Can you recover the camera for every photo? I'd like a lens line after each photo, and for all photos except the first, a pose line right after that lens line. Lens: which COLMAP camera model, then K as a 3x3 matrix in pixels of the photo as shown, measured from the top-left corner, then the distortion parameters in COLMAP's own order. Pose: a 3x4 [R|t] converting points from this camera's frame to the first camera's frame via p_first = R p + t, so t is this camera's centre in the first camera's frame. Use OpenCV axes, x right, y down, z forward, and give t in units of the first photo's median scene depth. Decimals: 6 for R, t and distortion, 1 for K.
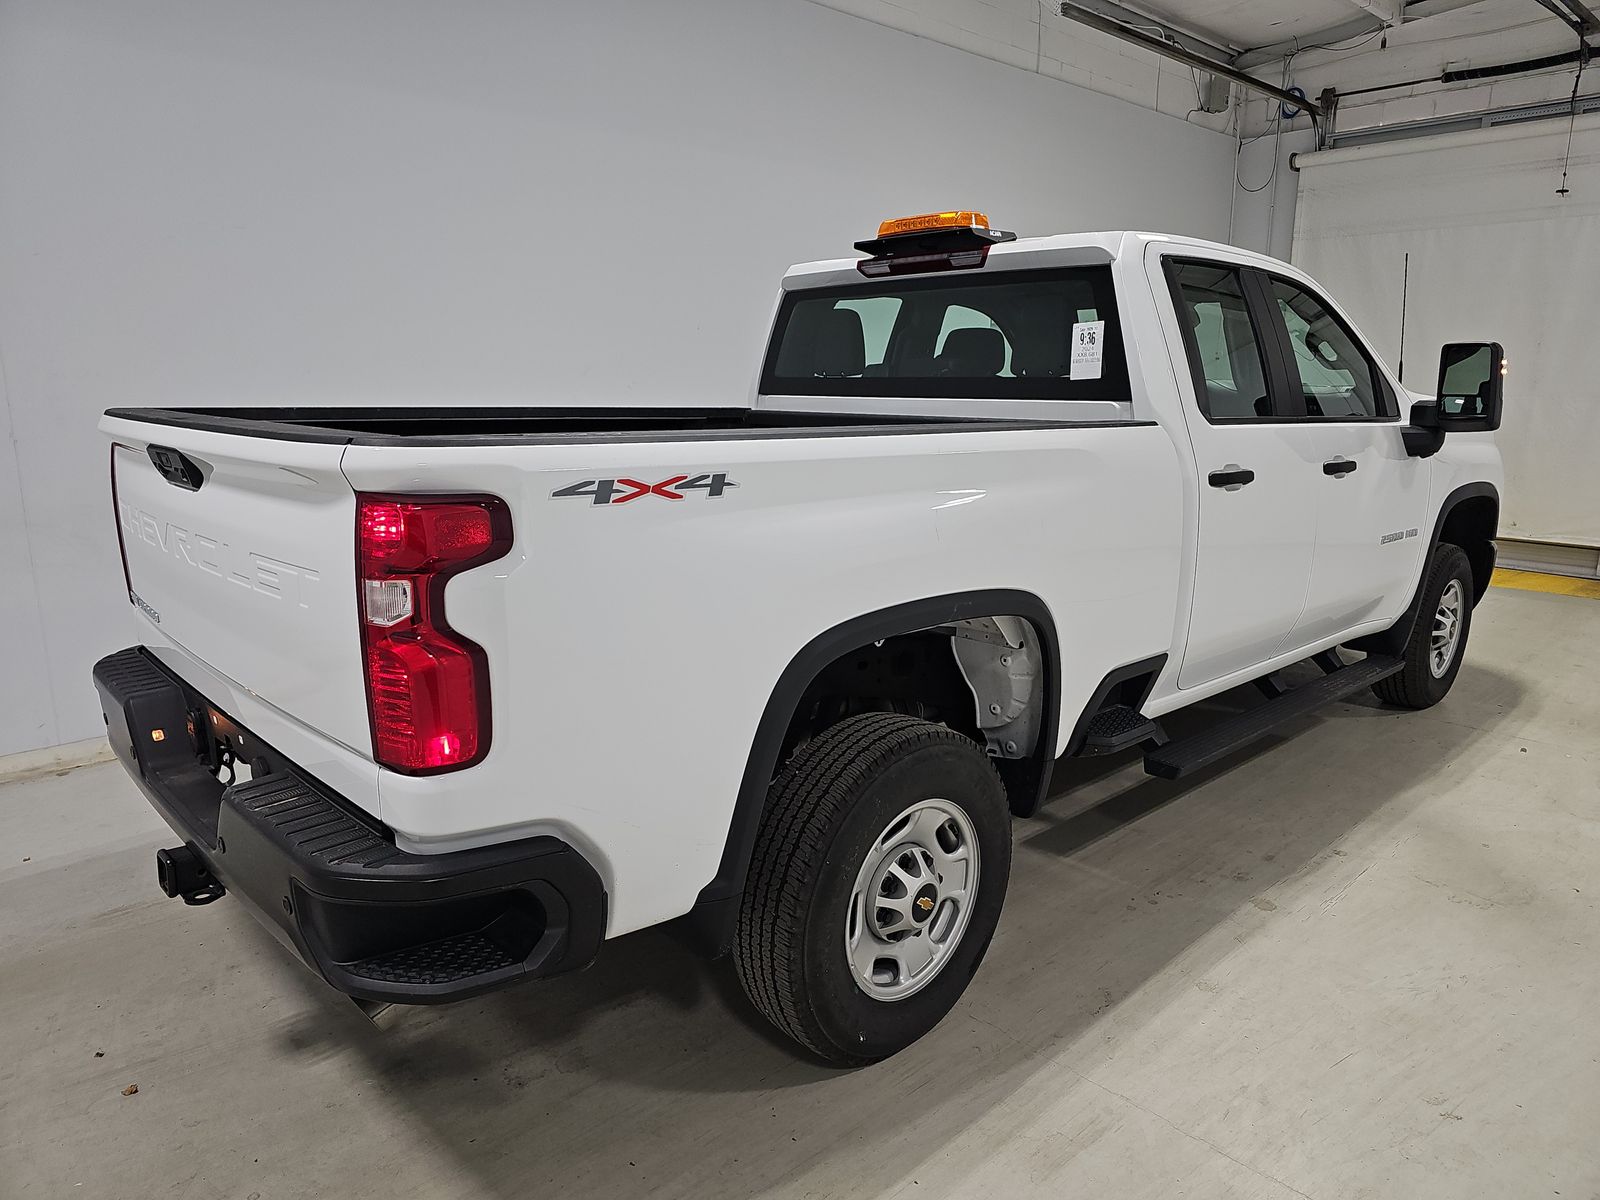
lens RADIAL K [[1061.3, 0, 798.9], [0, 1061.3, 609.3], [0, 0, 1]] dist [0.025389, -0.024996]
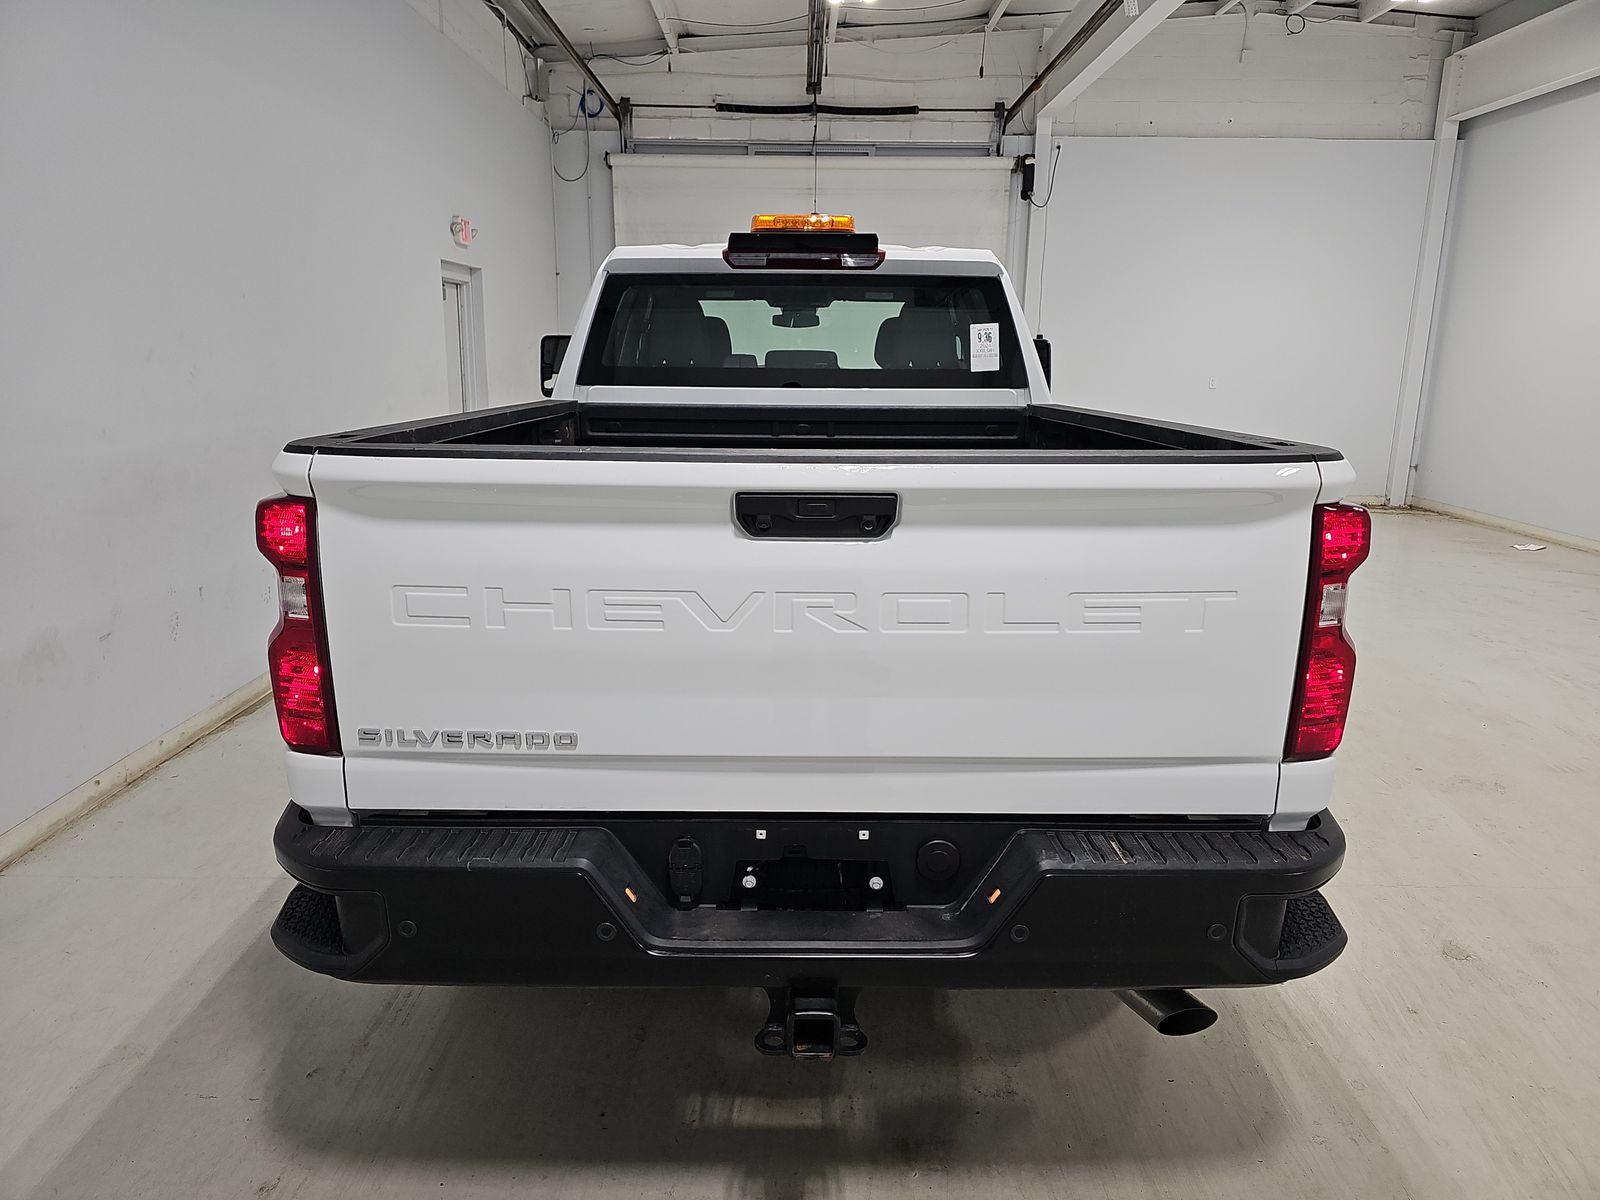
lens RADIAL K [[1057.1, 0, 800.0], [0, 1057.1, 600.0], [0, 0, 1]] dist [0.040530, -0.036482]
pose [[0.679330, -0.164976, 0.715049, -0.659629], [0.150074, 0.985041, 0.084691, -0.078157], [-0.718324, 0.049777, 0.693926, 0.273437]]
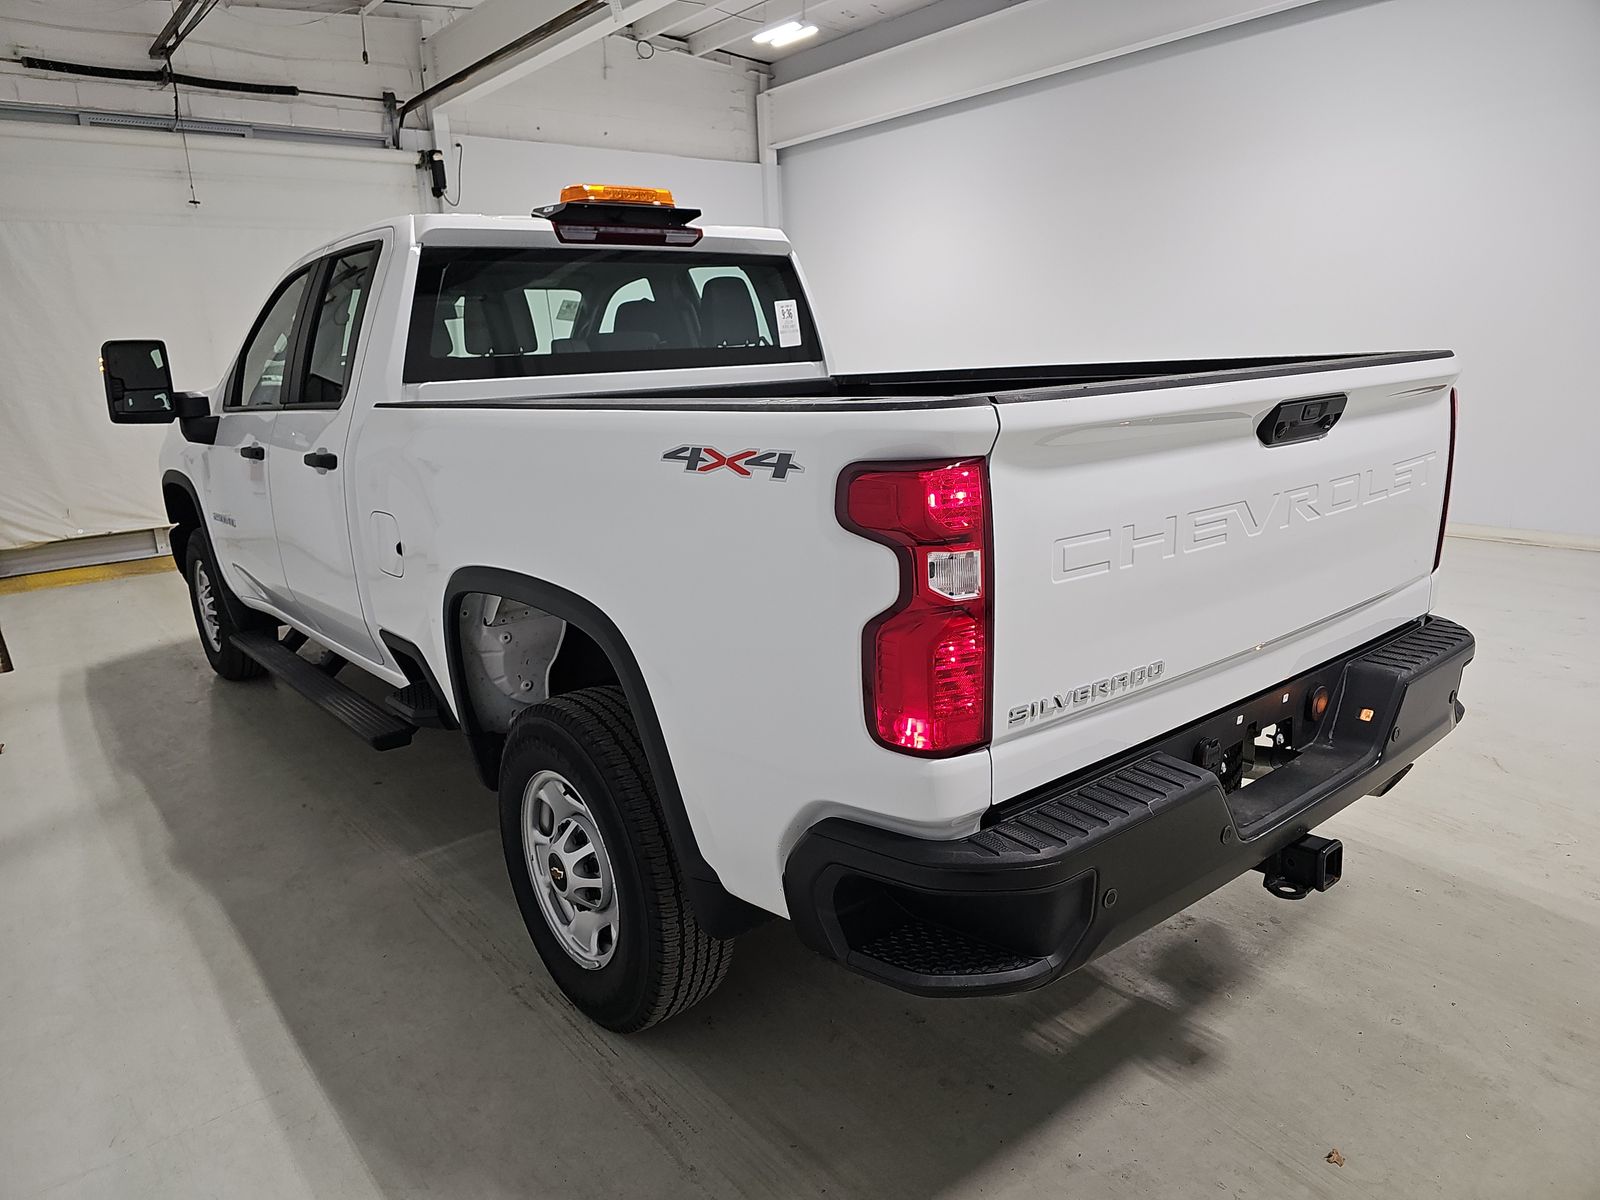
lens RADIAL K [[1061.3, 0, 798.9], [0, 1061.3, 609.3], [0, 0, 1]] dist [0.025389, -0.024996]
pose [[0.064222, -0.241386, 0.968302, -0.871598], [0.255285, 0.941993, 0.217896, -0.163536], [-0.964730, 0.233200, 0.122119, 0.765696]]
